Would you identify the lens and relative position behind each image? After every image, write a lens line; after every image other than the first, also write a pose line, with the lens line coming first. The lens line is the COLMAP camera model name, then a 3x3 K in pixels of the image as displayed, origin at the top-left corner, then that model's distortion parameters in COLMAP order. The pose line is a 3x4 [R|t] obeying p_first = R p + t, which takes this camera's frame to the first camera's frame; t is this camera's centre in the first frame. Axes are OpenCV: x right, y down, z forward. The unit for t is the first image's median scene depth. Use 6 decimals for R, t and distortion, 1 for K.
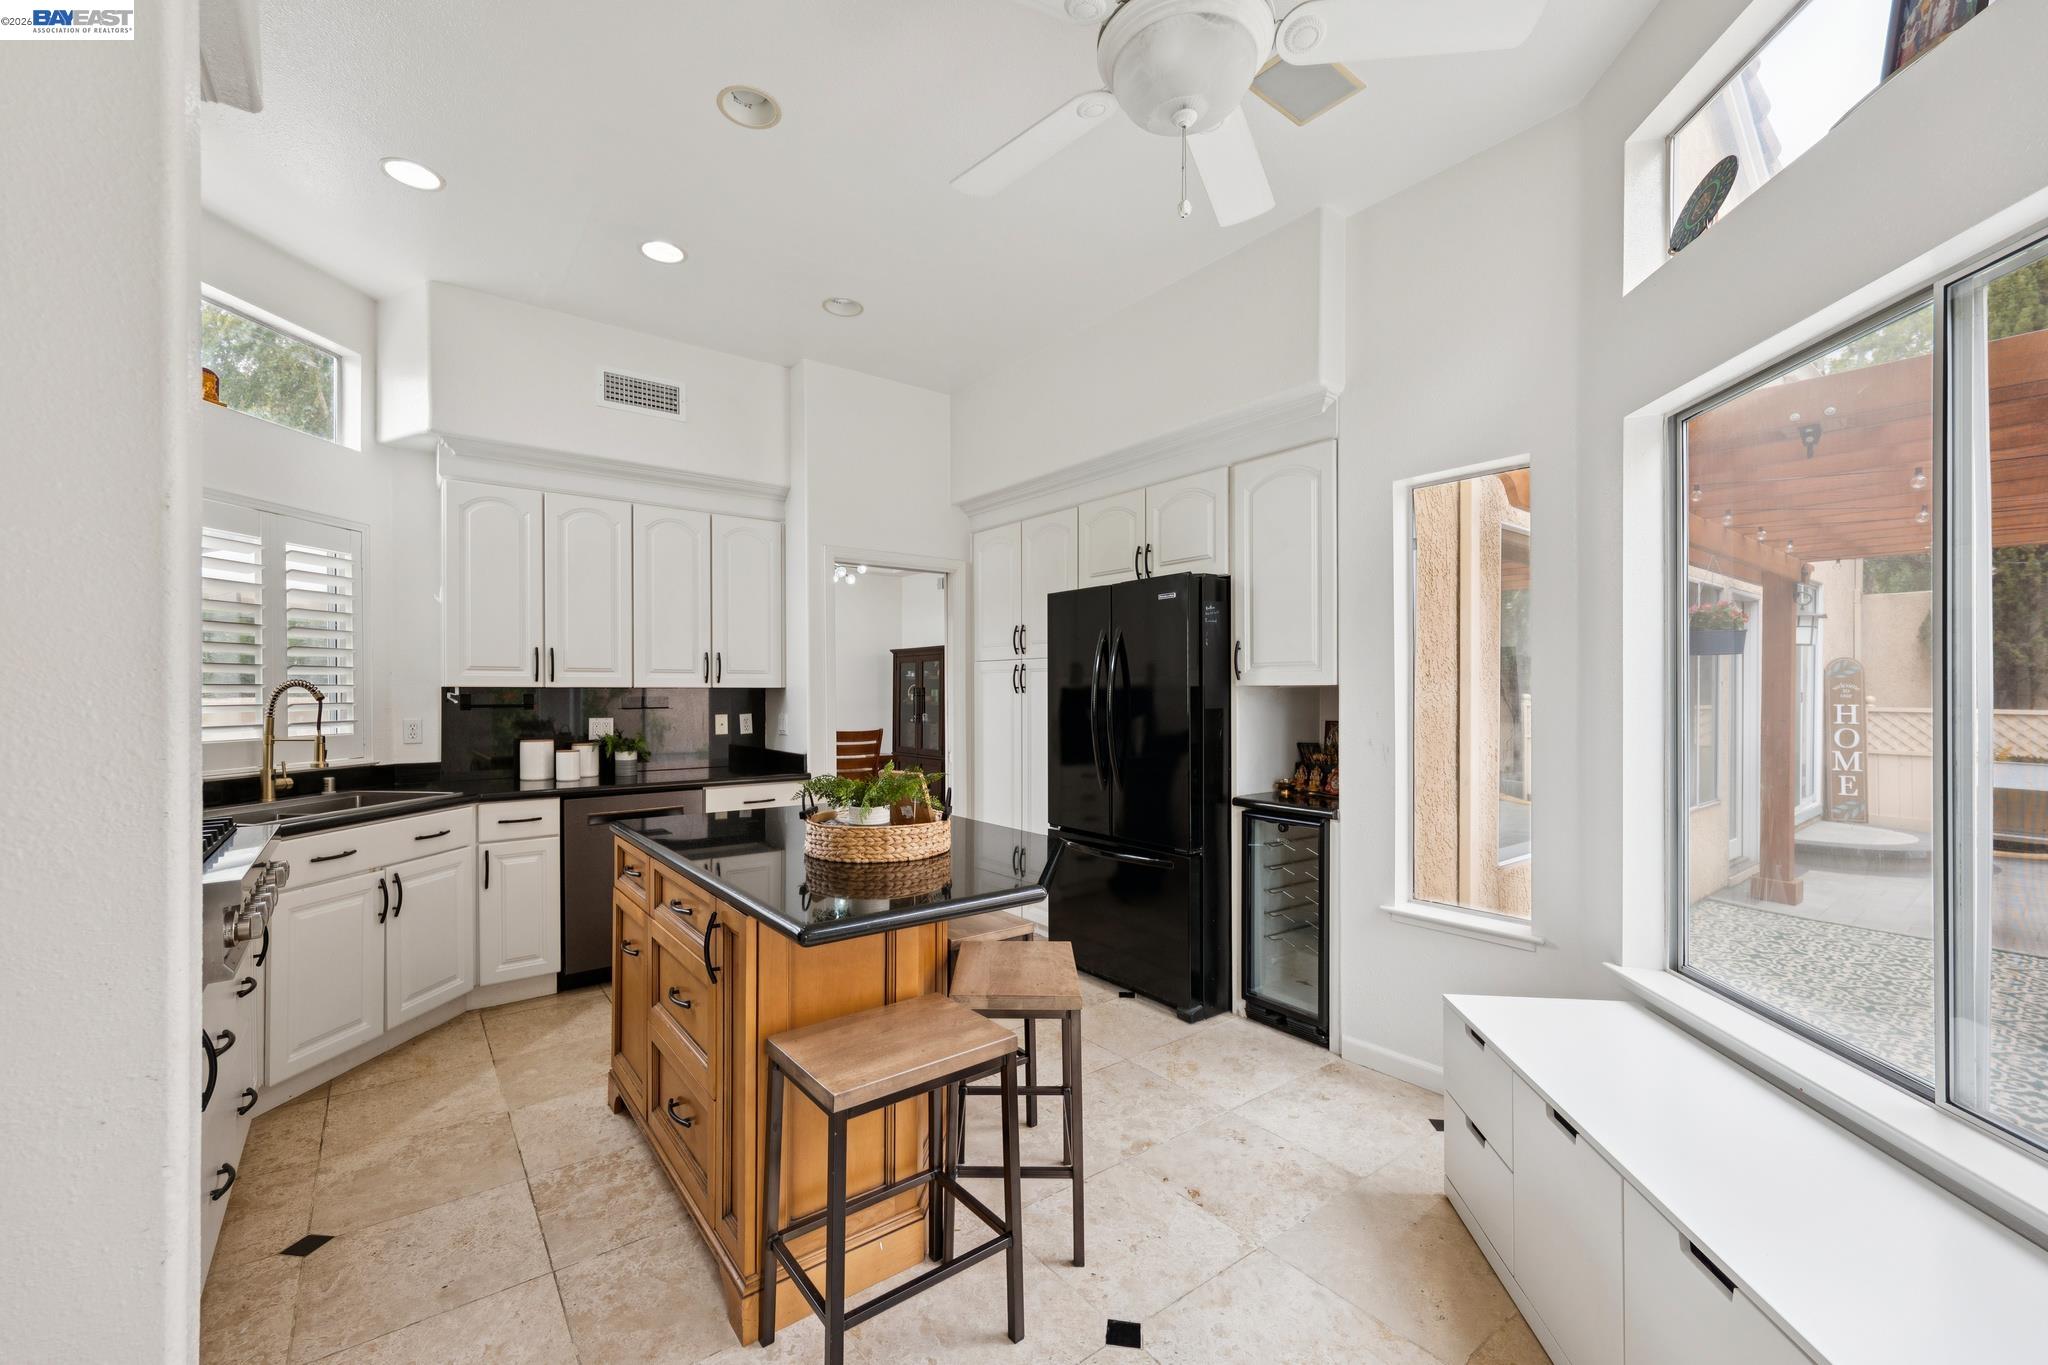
lens RADIAL K [[831.7, 0, 1015.3], [0, 831.7, 690.7], [0, 0, 1]] dist [0.004710, -0.000087]
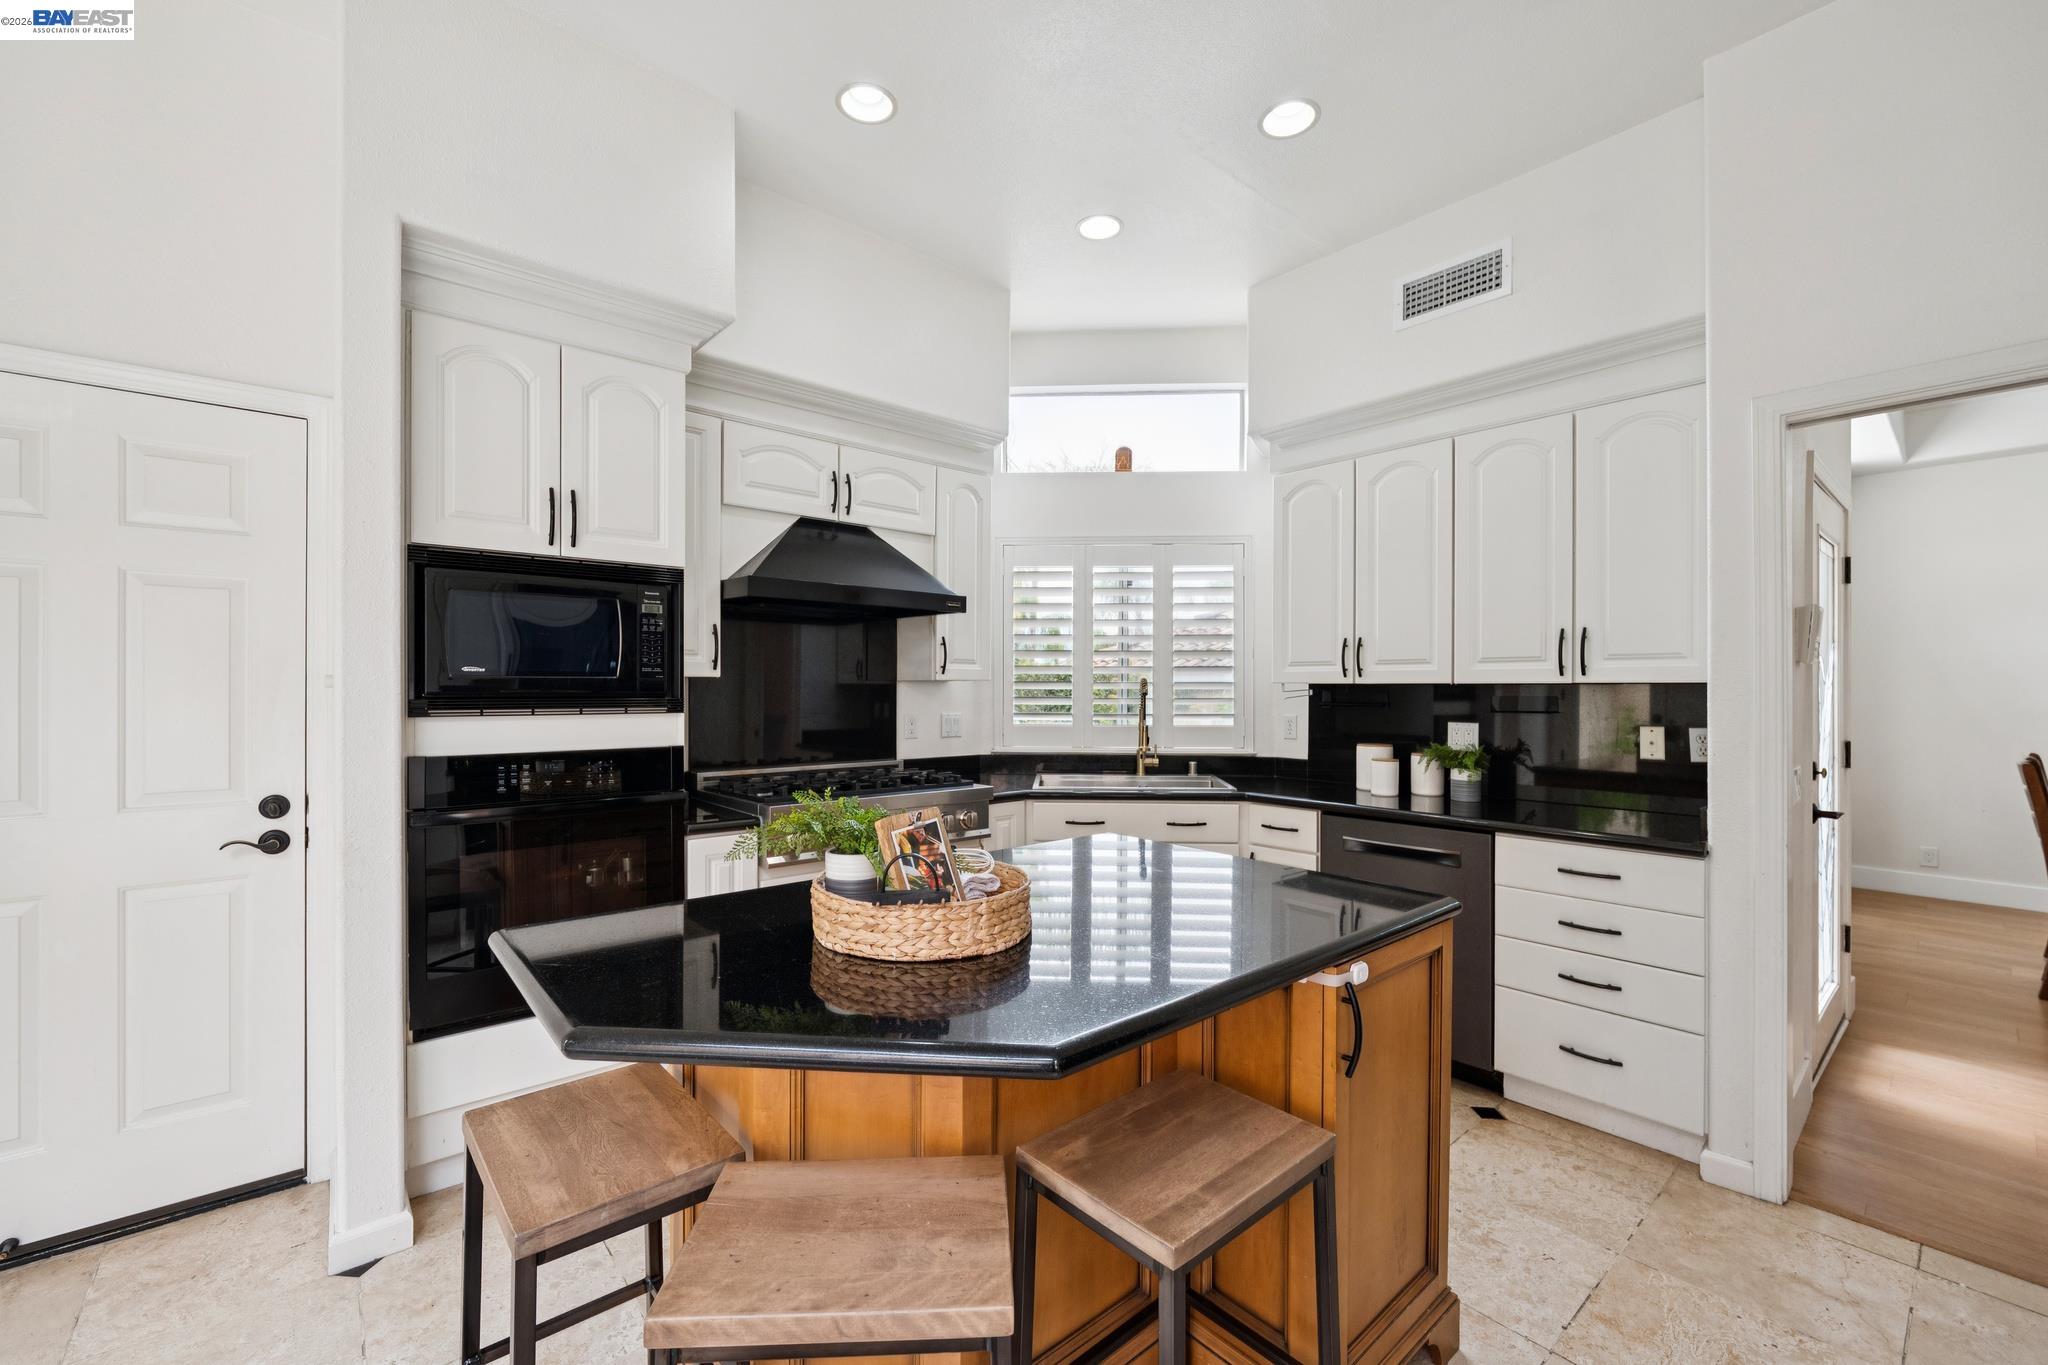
lens RADIAL K [[831.7, 0, 972.7], [0, 831.7, 678.2], [0, 0, 1]] dist [0.004710, -0.000087]
pose [[0.035426, -0.010045, -0.999322, 0.261059], [0.001122, 0.999949, -0.010011, -0.001406], [0.999372, -0.000766, 0.035435, 0.522015]]
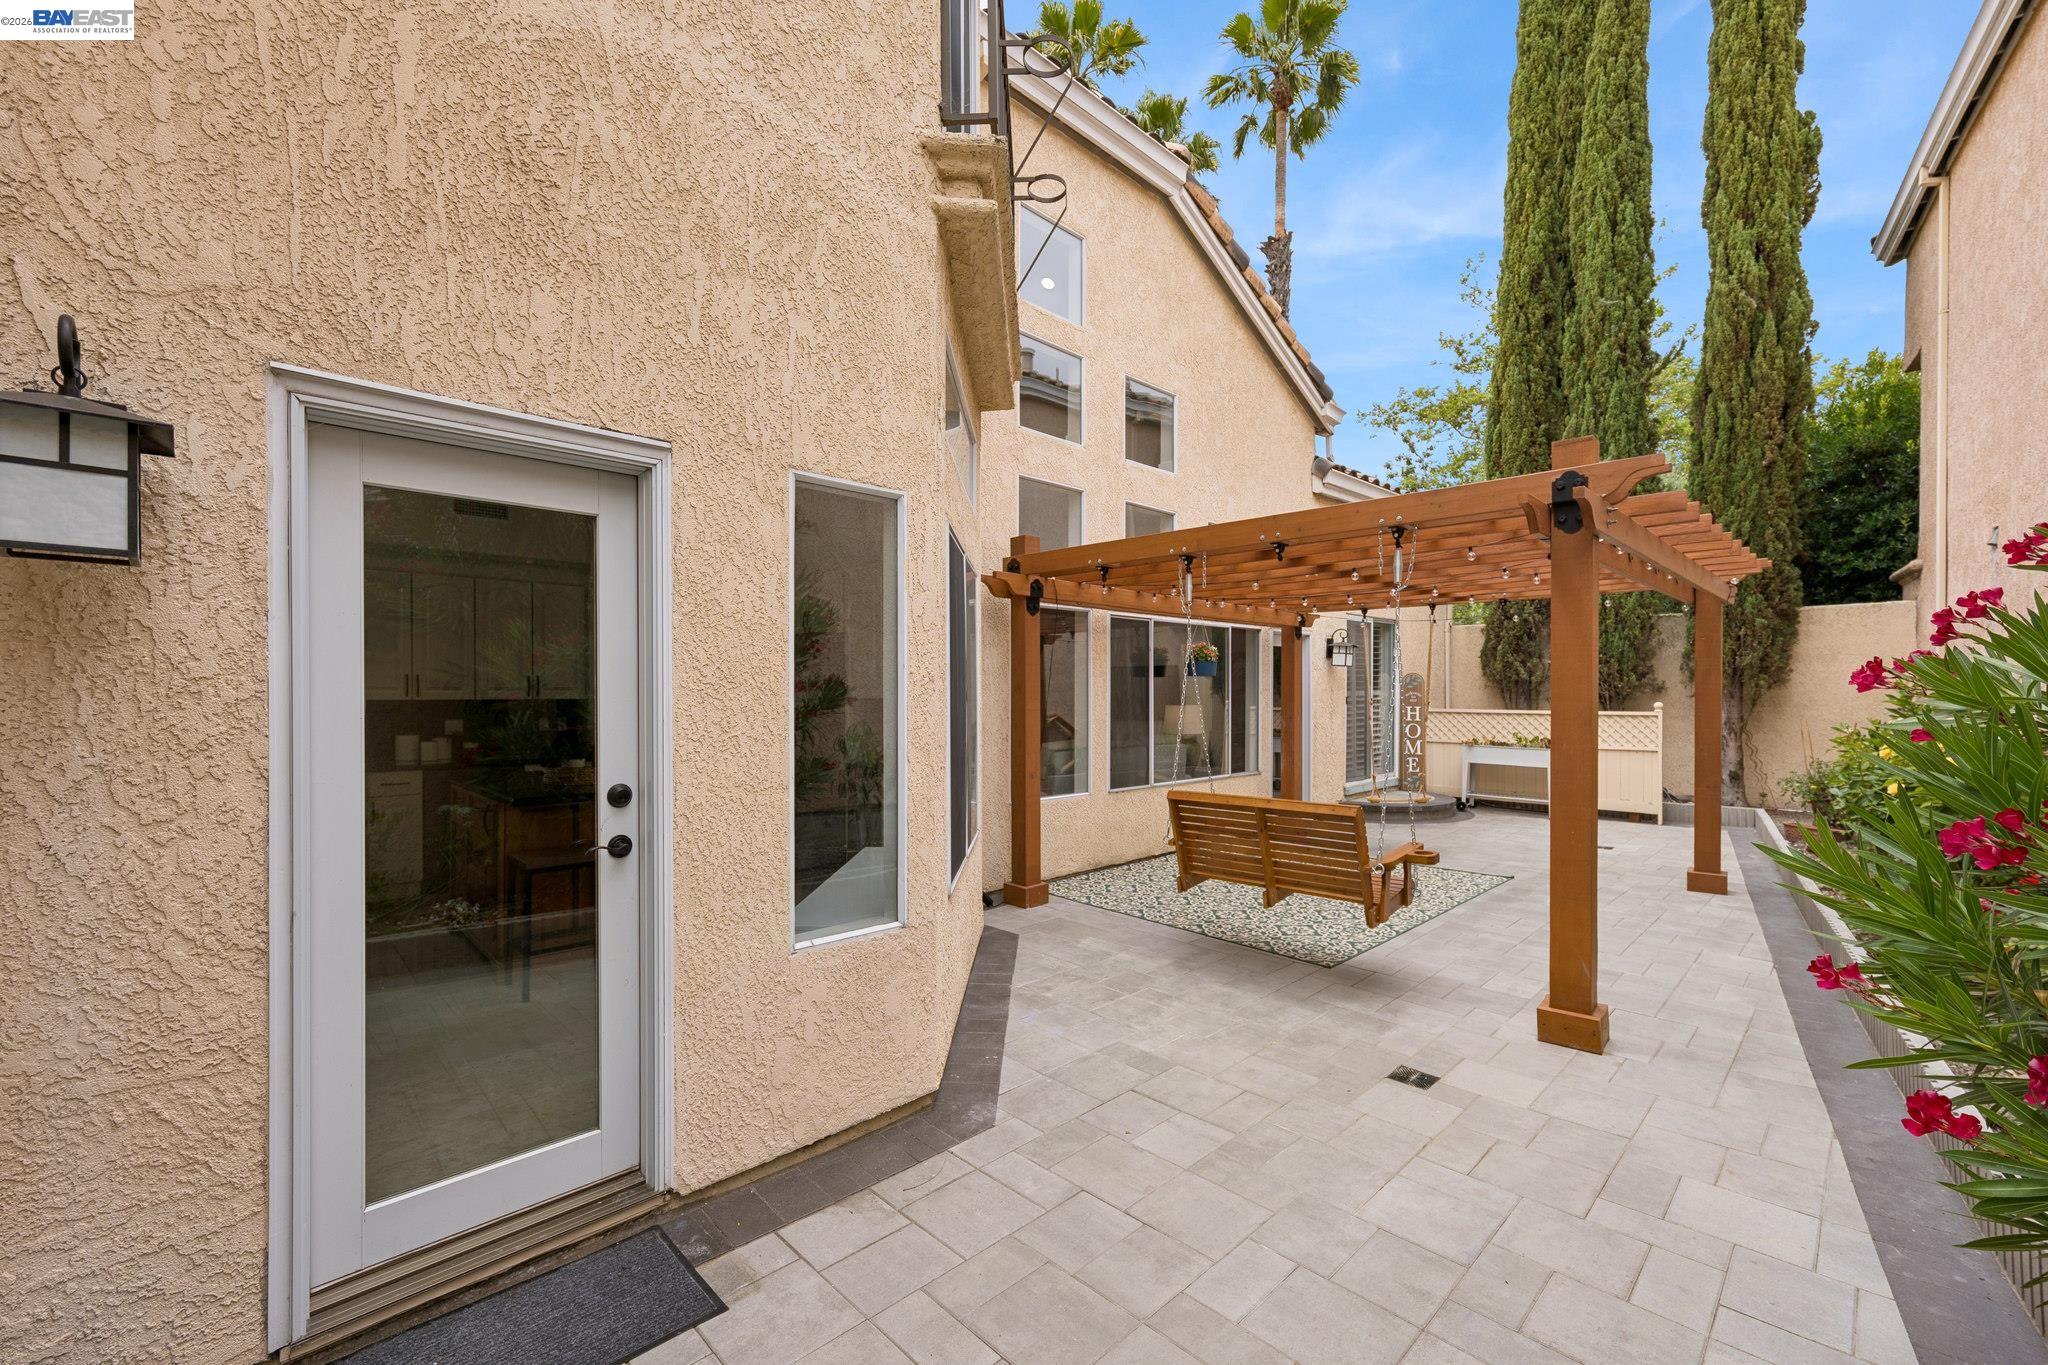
lens RADIAL K [[831.7, 0, 1014.8], [0, 831.7, 692.9], [0, 0, 1]] dist [0.004710, -0.000087]
pose [[0.995251, -0.003436, 0.097278, 0.358226], [0.003851, 0.999984, -0.004079, -0.006031], [-0.097262, 0.004434, 0.995249, -0.586277]]
